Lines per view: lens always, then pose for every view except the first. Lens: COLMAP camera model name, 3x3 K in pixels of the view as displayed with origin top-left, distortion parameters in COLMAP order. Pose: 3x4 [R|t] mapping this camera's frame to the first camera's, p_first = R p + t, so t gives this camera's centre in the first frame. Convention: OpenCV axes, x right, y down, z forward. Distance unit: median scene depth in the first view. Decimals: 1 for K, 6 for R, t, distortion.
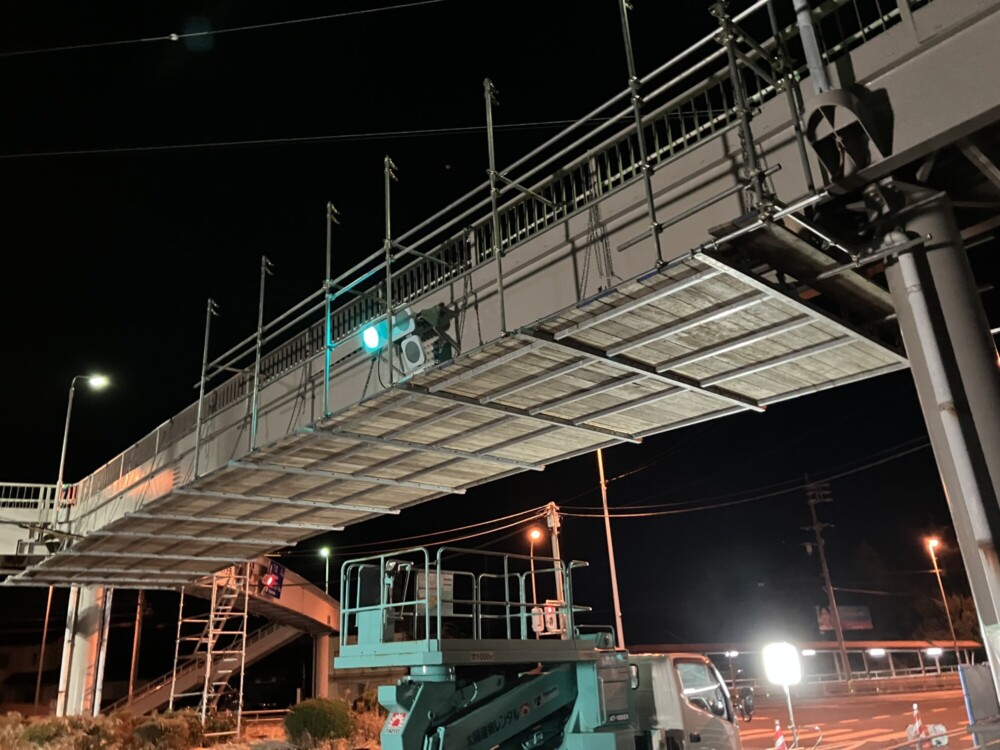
lens RADIAL K [[800.7, 0, 497.2], [0, 800.7, 368.3], [0, 0, 1]] dist [0.055102, -0.062315]
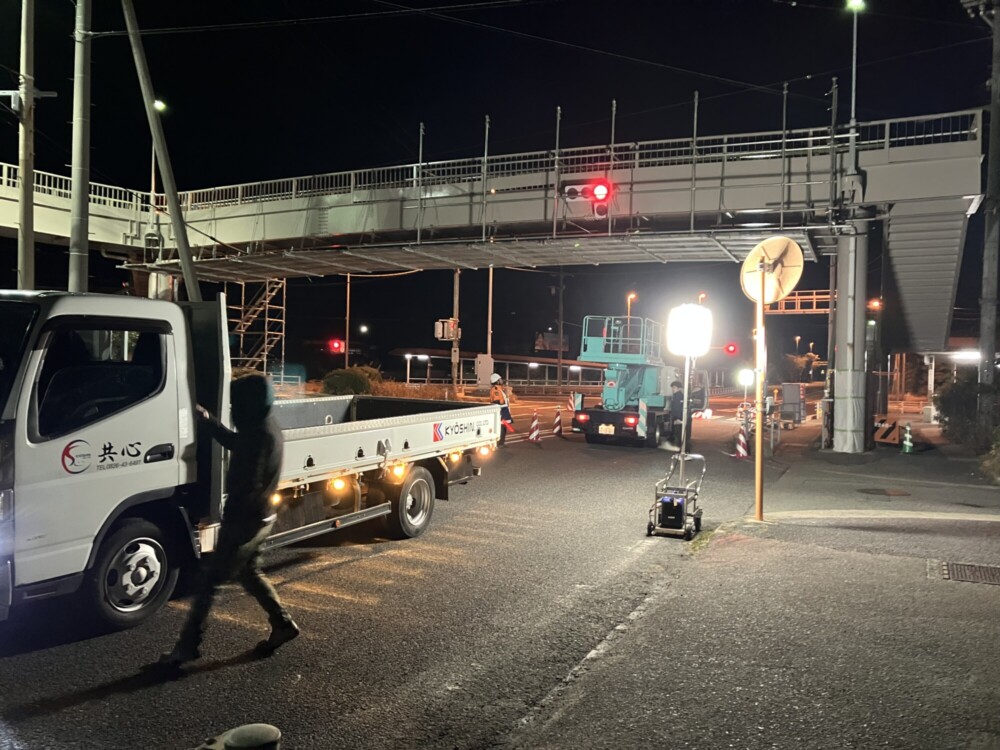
lens RADIAL K [[800.7, 0, 497.2], [0, 800.7, 368.3], [0, 0, 1]] dist [0.055102, -0.062315]
pose [[0.913979, 0.079456, 0.397907, -1.247595], [-0.214208, 0.927338, 0.306855, -0.236378], [-0.344613, -0.365694, 0.864587, -0.828614]]
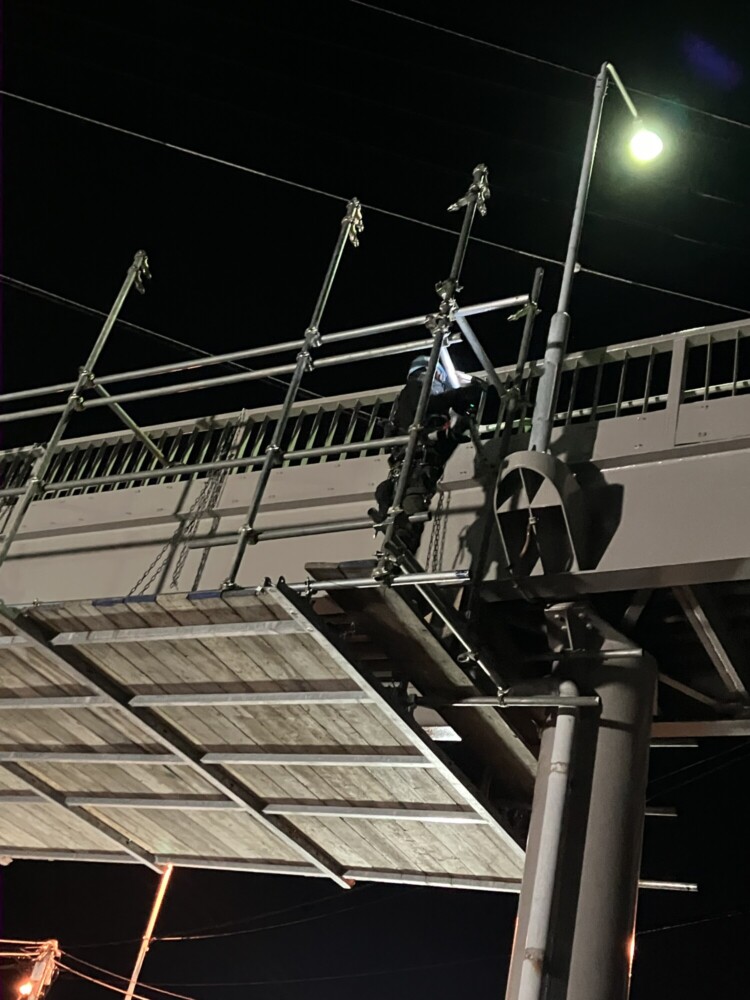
lens RADIAL K [[1195.1, 0, 375.0], [0, 1195.1, 500.0], [0, 0, 1]] dist [0.211650, -0.535189]
pose [[0.908075, 0.399445, 0.125869, 0.124975], [-0.363119, 0.900677, -0.238593, -0.002561], [-0.208672, 0.170955, 0.962928, 0.022001]]
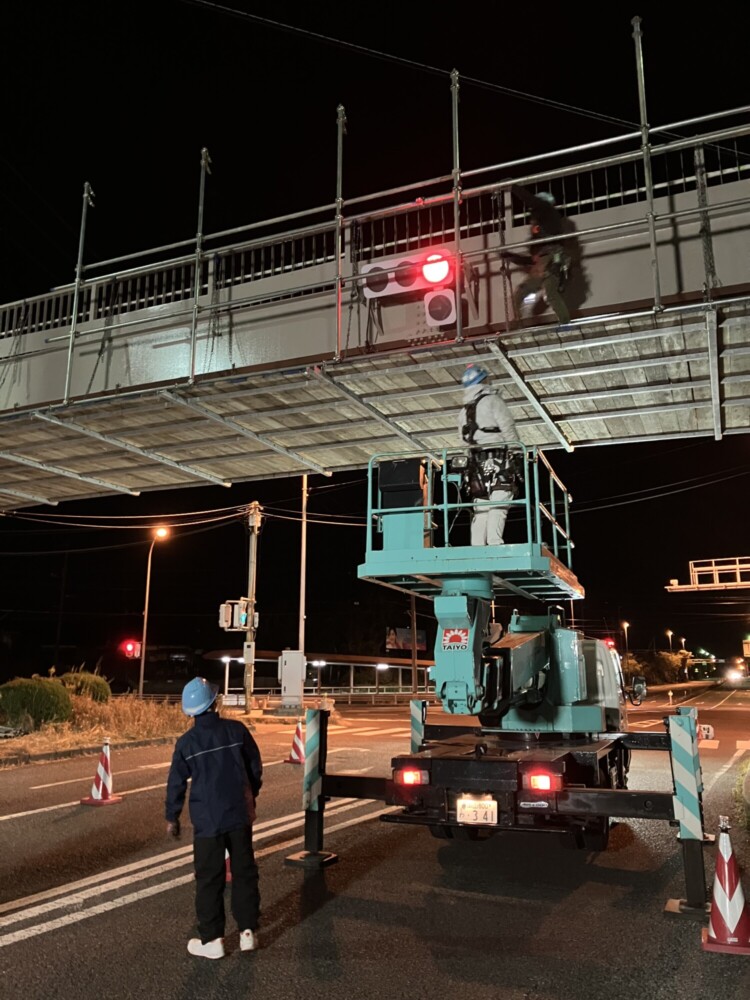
lens RADIAL K [[800.7, 0, 369.7], [0, 800.7, 496.2], [0, 0, 1]] dist [0.055102, -0.062315]
pose [[0.910987, 0.143602, 0.386628, -0.576594], [-0.194424, 0.976257, 0.095505, 0.133744], [-0.363734, -0.162173, 0.917277, 0.206821]]
